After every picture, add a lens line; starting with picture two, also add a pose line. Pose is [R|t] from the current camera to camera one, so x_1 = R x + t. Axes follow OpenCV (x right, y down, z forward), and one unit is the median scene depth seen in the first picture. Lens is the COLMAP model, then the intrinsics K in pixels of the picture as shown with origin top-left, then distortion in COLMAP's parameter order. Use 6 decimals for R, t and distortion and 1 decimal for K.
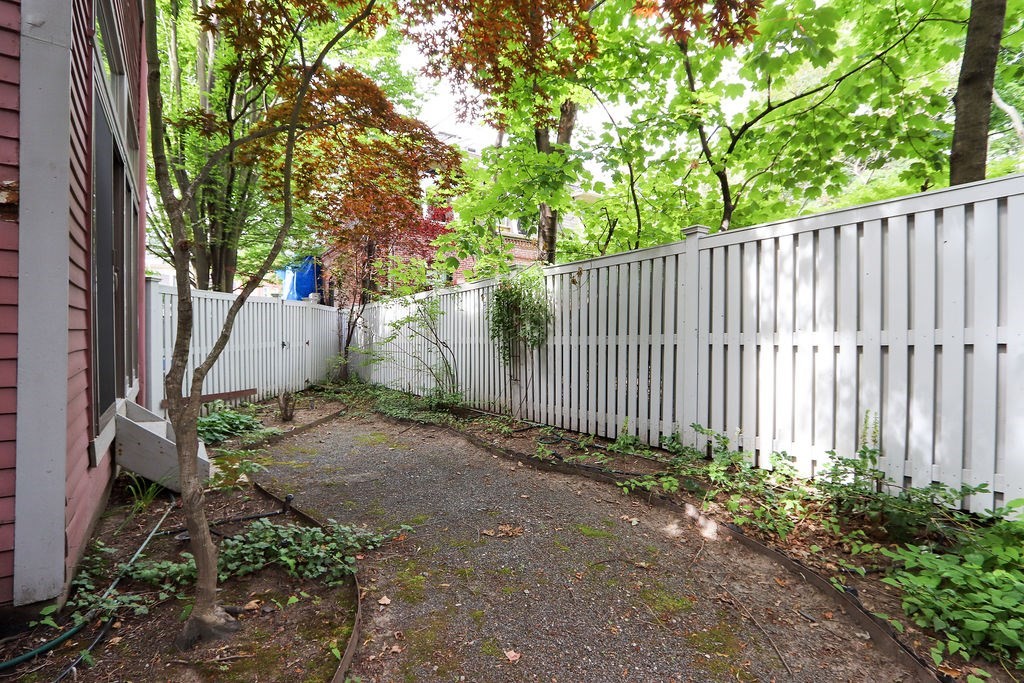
lens RADIAL K [[484.0, 0, 516.6], [0, 484.0, 328.2], [0, 0, 1]] dist [-0.014891, 0.001382]
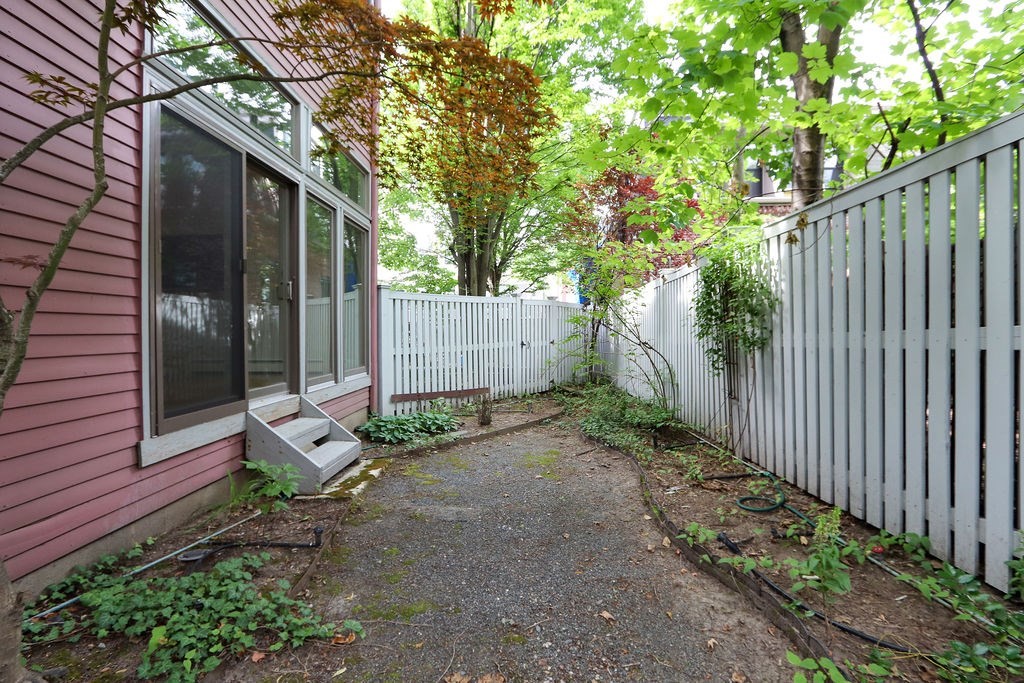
lens RADIAL K [[484.0, 0, 516.6], [0, 484.0, 328.2], [0, 0, 1]] dist [-0.014891, 0.001382]
pose [[0.798901, -0.017737, -0.601201, 0.180874], [0.020080, 0.999794, -0.002814, 0.004775], [0.601127, -0.009823, 0.799093, 0.310977]]
